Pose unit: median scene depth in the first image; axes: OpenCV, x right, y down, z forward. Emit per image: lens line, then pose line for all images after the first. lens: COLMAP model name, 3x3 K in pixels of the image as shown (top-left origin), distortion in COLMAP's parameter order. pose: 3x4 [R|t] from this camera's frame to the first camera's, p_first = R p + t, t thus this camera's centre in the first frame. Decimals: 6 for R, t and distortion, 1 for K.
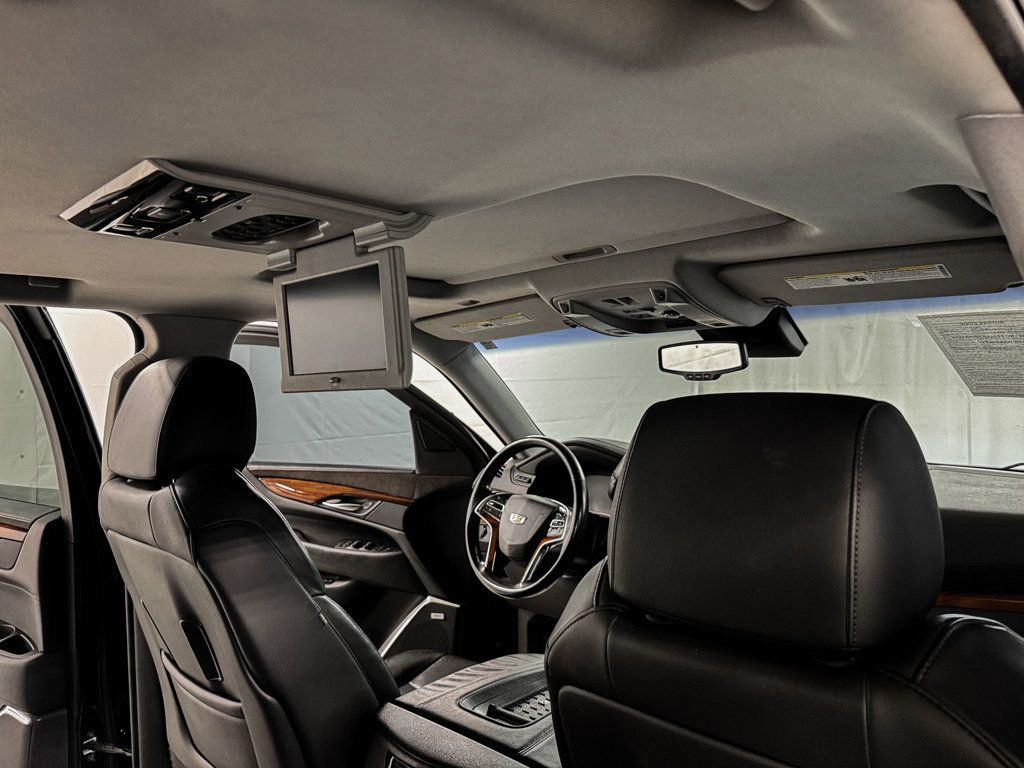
lens RADIAL K [[749.1, 0, 512.0], [0, 749.1, 384.0], [0, 0, 1]] dist [0.004883, -0.004571]
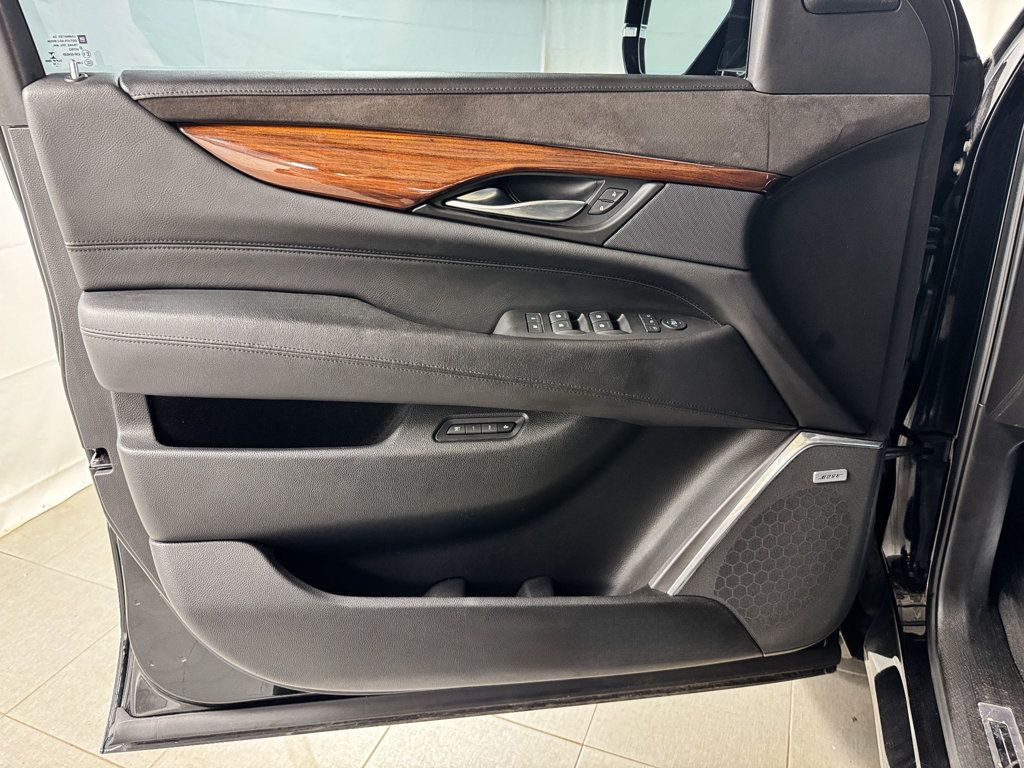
lens RADIAL K [[749.1, 0, 512.0], [0, 749.1, 384.0], [0, 0, 1]] dist [0.004883, -0.004571]
pose [[0.911934, -0.159785, 0.377949, -0.602333], [-0.002227, 0.919128, 0.393952, 0.175947], [-0.410331, -0.360100, 0.837828, 1.177056]]
